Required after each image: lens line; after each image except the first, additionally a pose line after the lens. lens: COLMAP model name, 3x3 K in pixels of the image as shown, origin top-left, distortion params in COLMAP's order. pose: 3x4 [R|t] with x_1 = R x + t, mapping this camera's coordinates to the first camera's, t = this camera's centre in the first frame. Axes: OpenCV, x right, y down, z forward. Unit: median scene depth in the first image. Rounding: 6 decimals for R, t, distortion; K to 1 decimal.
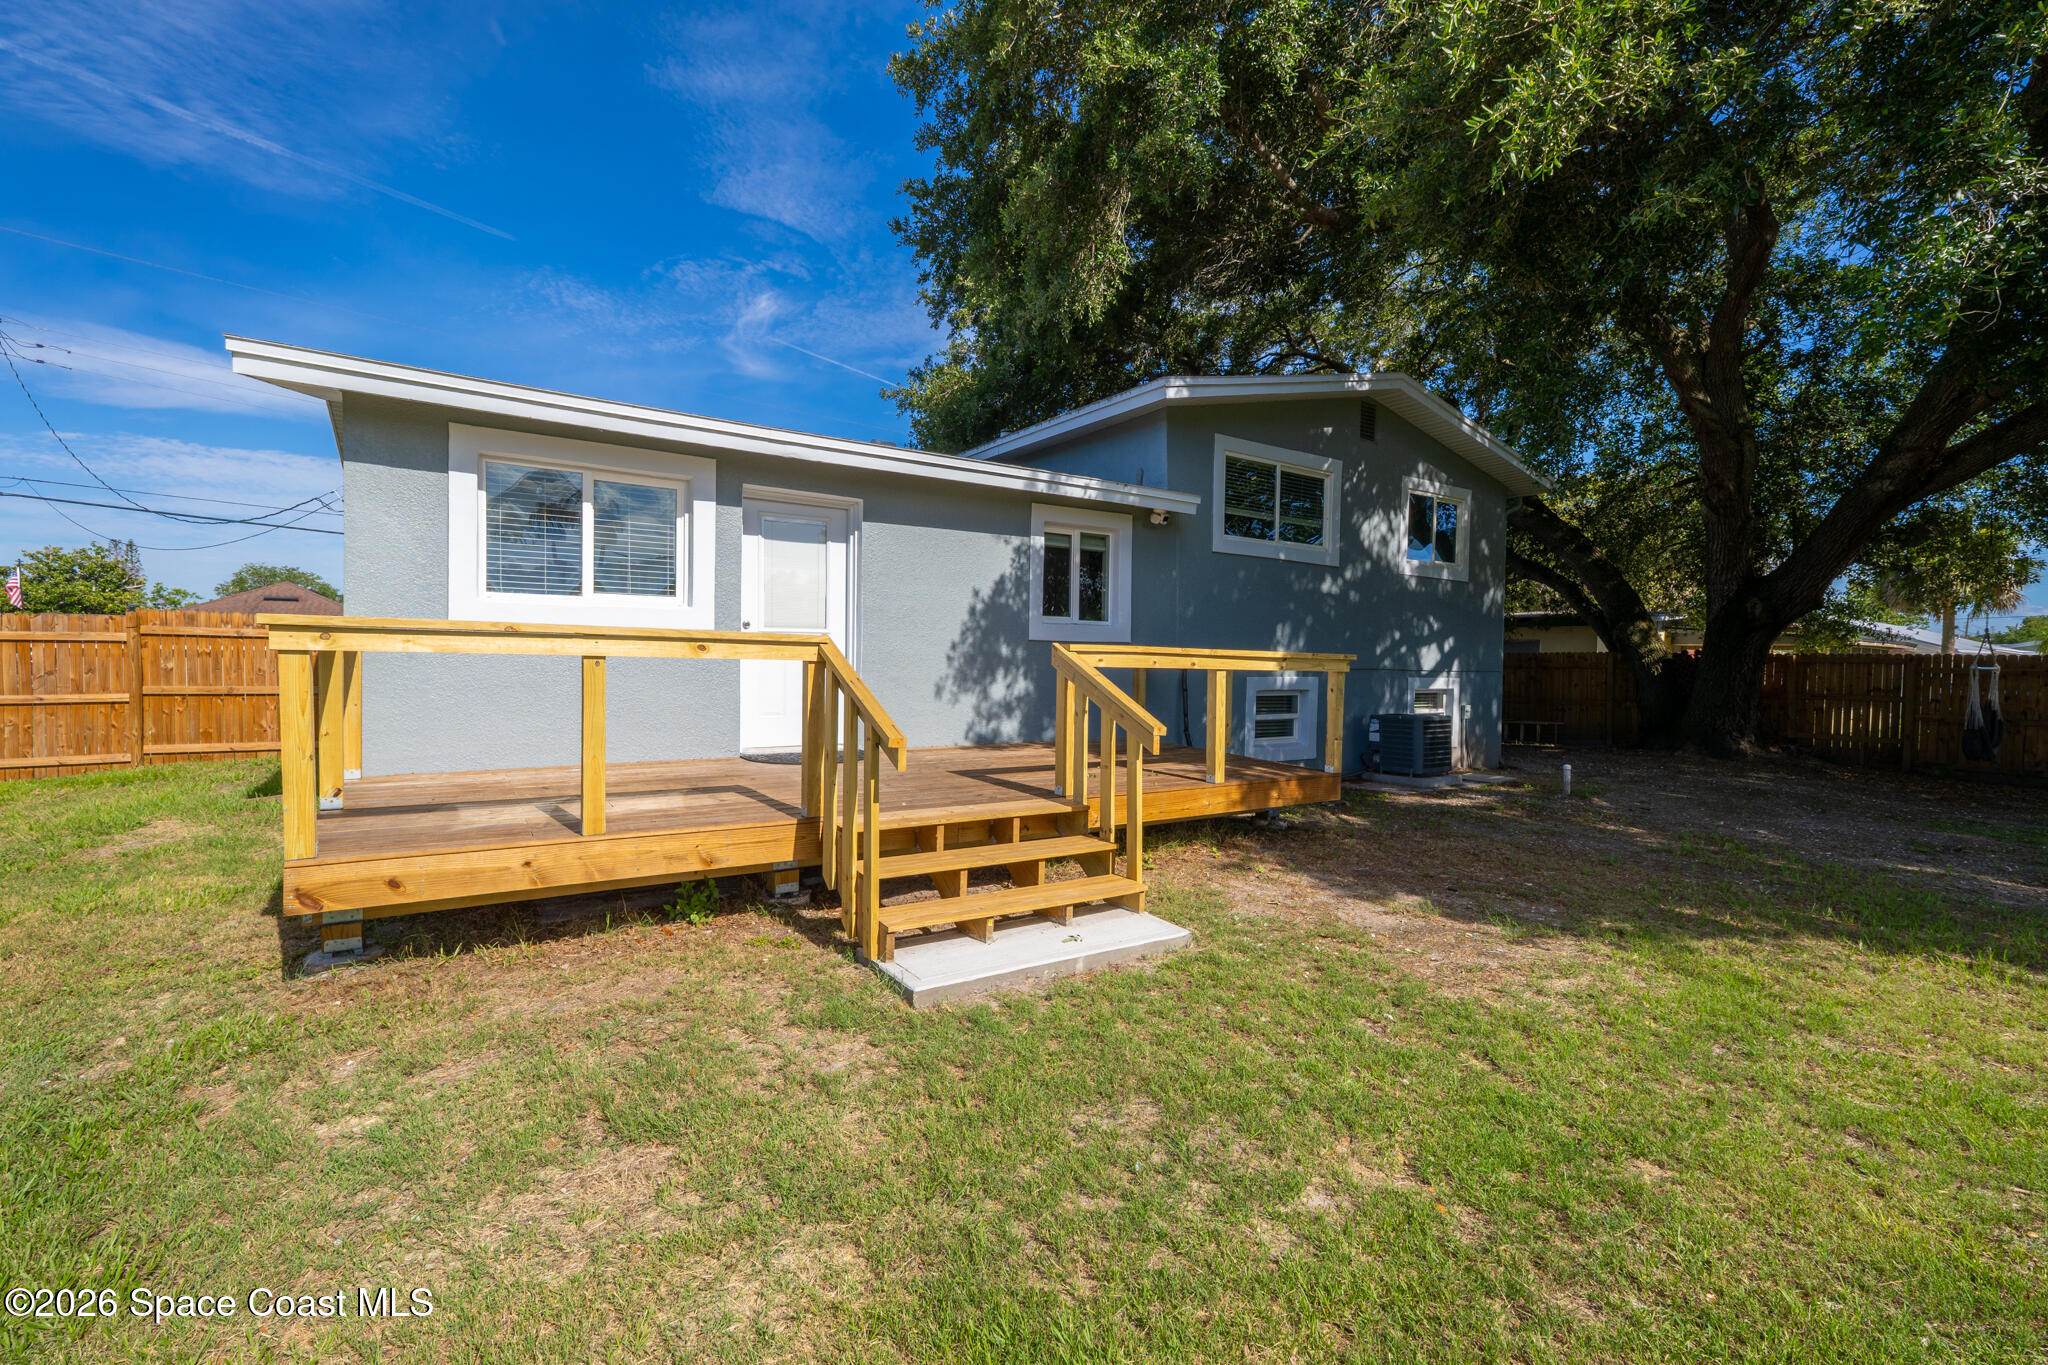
lens RADIAL K [[810.6, 0, 1024.0], [0, 810.6, 682.5], [0, 0, 1]] dist [-0.046869, -0.000125]
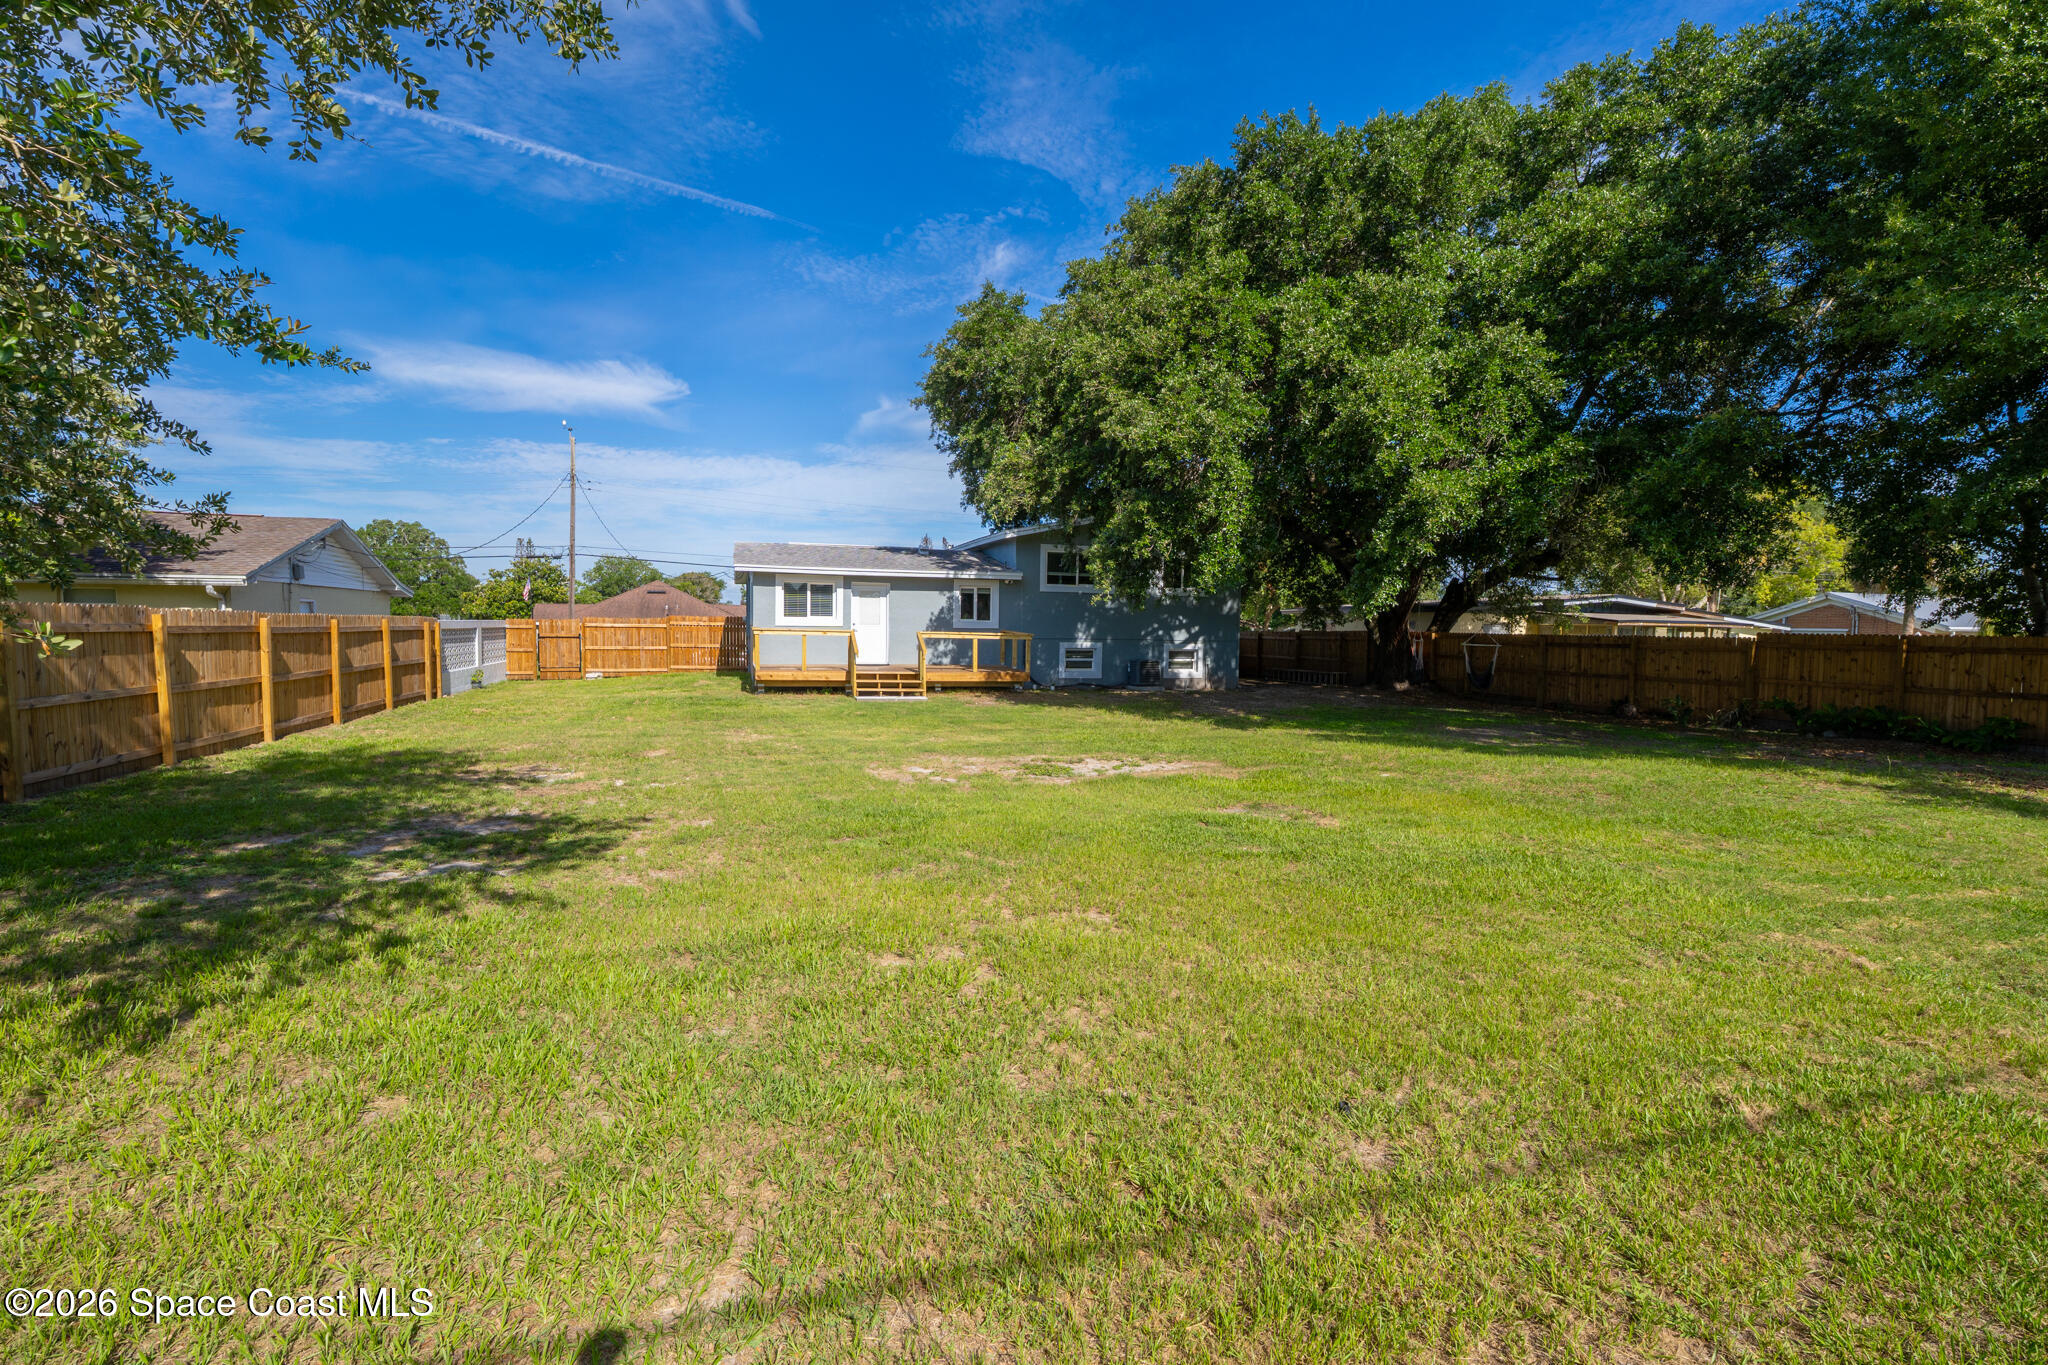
lens RADIAL K [[925.7, 0, 1024.0], [0, 925.7, 682.5], [0, 0, 1]] dist [-0.012623, -0.000289]
pose [[0.954477, 0.028390, -0.296930, 0.905980], [-0.018610, 0.999189, 0.035712, 0.012191], [0.297703, -0.028561, 0.954231, -1.500831]]
